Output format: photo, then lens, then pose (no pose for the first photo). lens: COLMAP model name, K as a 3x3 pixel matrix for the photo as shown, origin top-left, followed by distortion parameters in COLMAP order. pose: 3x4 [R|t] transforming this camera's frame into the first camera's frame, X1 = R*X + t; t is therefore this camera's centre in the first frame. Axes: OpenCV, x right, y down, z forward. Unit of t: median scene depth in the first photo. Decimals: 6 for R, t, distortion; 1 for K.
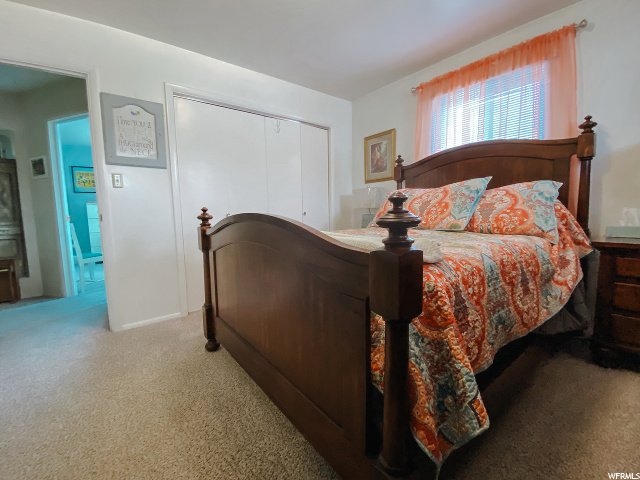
lens RADIAL K [[270.1, 0, 320.0], [0, 270.1, 240.0], [0, 0, 1]] dist [-0.000264, -0.016053]
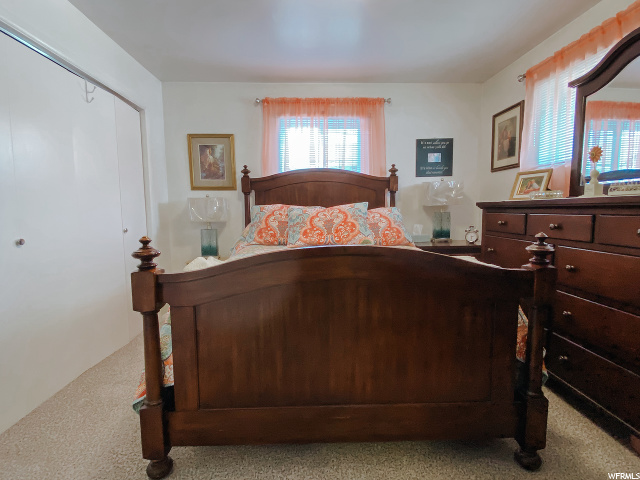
lens RADIAL K [[308.3, 0, 320.0], [0, 308.3, 240.0], [0, 0, 1]] dist [0.030498, -0.041613]
pose [[0.594119, -0.059788, 0.802152, -0.477584], [0.078004, 0.996816, 0.016522, -0.061859], [-0.800586, 0.052755, 0.596891, 0.193911]]
